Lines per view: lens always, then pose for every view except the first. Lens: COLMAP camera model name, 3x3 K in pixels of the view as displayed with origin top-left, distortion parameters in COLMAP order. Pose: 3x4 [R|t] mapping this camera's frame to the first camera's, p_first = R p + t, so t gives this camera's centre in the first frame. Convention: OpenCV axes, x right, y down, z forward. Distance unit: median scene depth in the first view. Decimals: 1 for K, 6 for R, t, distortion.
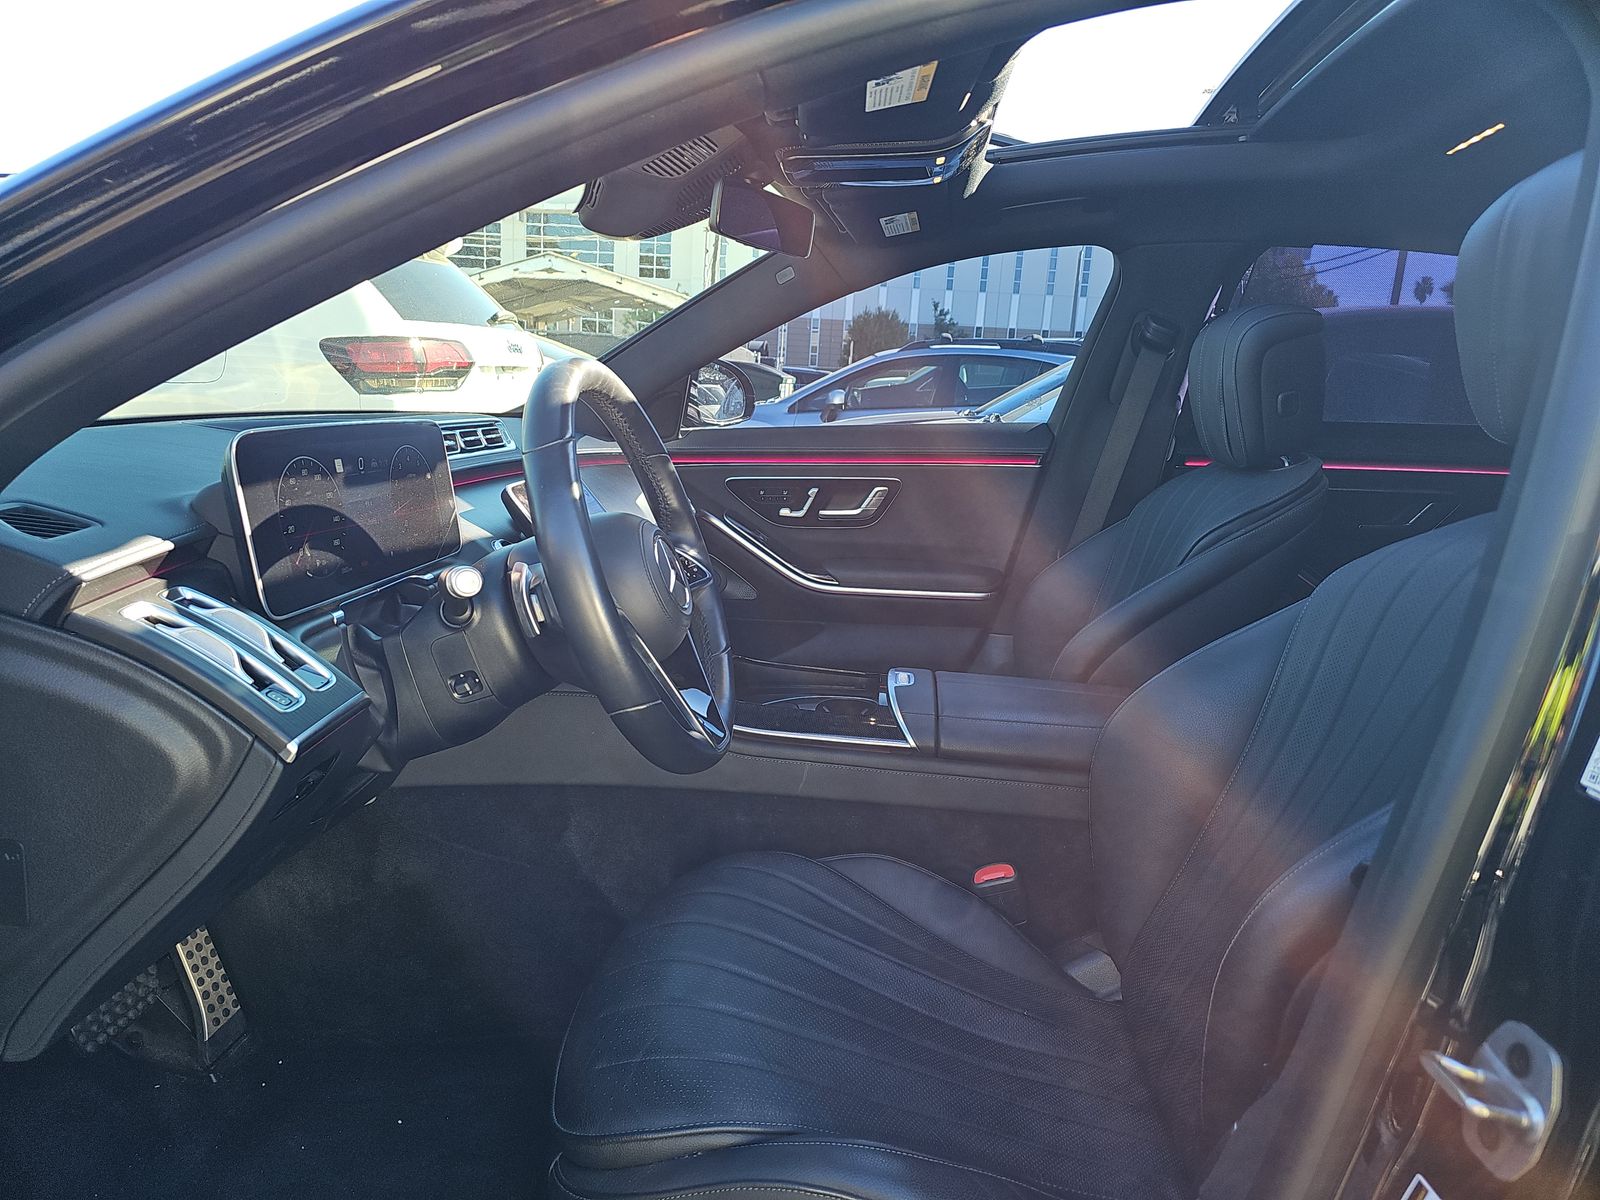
lens RADIAL K [[1067.6, 0, 802.1], [0, 1067.6, 606.0], [0, 0, 1]] dist [0.030863, -0.035327]
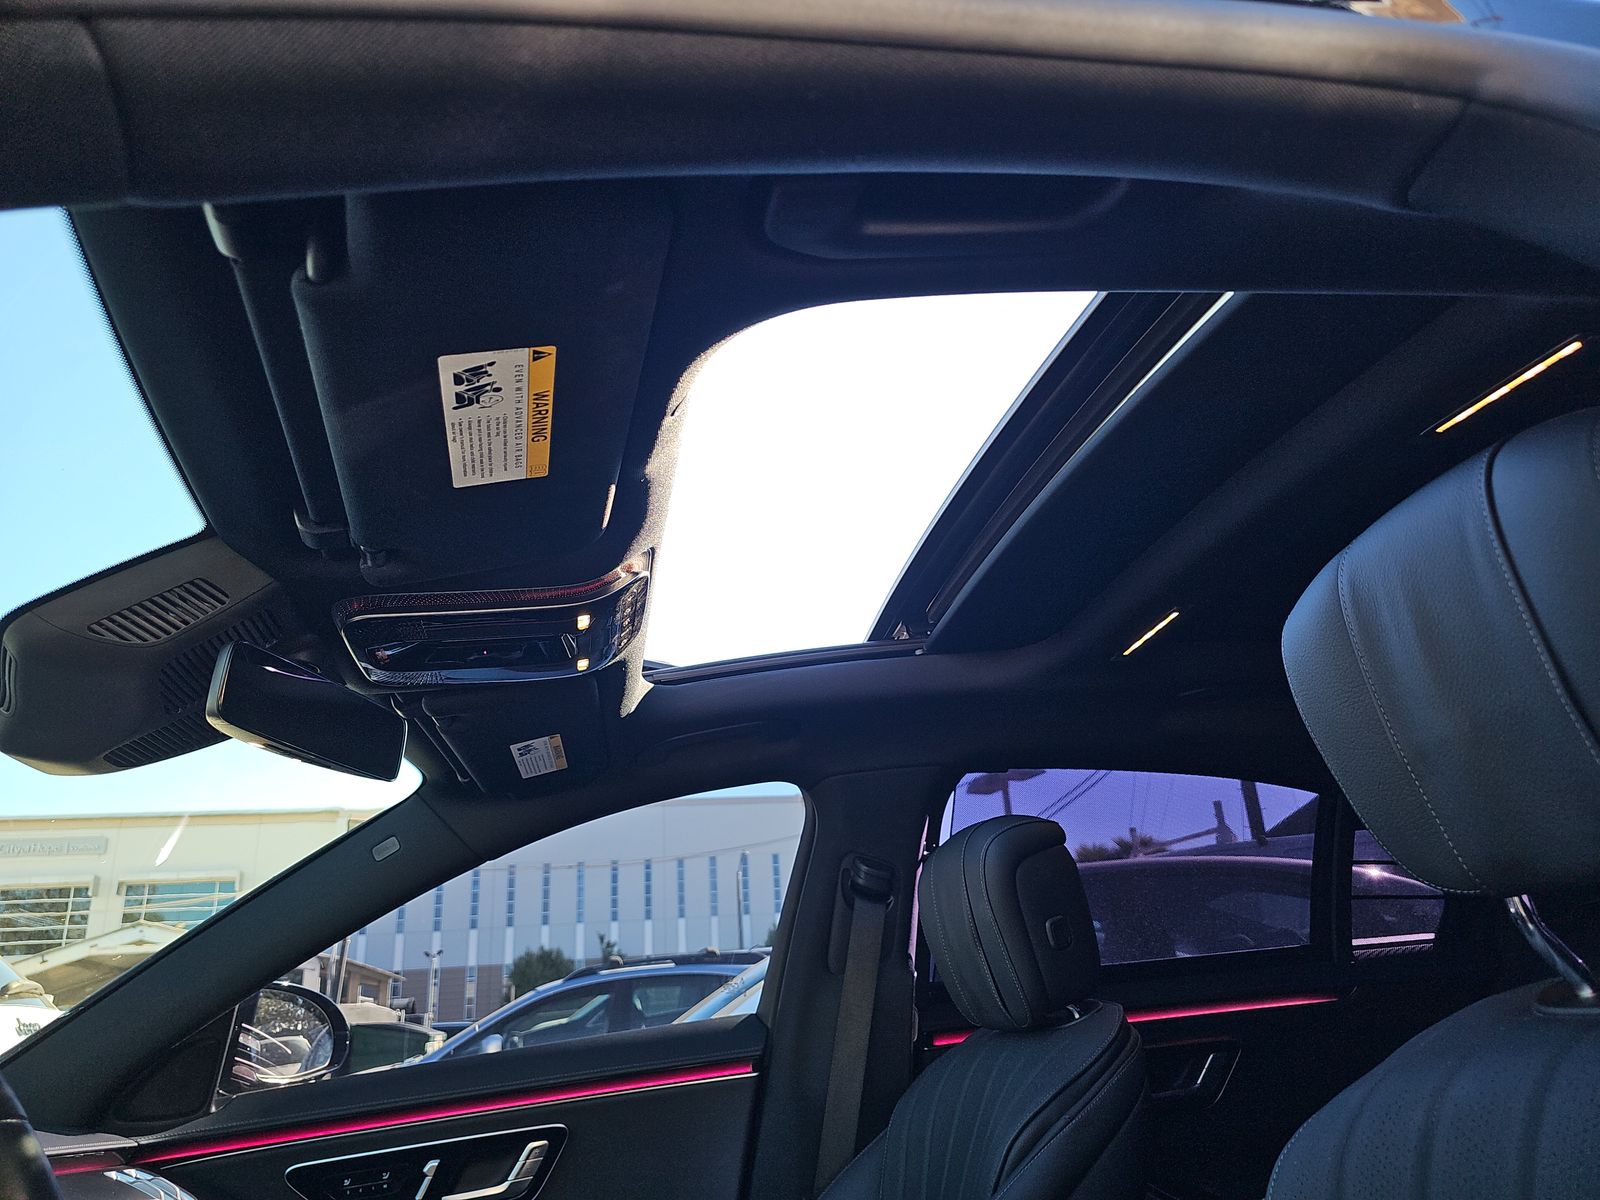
lens RADIAL K [[1067.6, 0, 802.1], [0, 1067.6, 606.0], [0, 0, 1]] dist [0.030863, -0.035327]
pose [[0.950671, -0.016411, 0.309766, 0.027010], [0.181963, 0.838247, -0.514035, -0.015233], [-0.251225, 0.545044, 0.799883, 0.221312]]
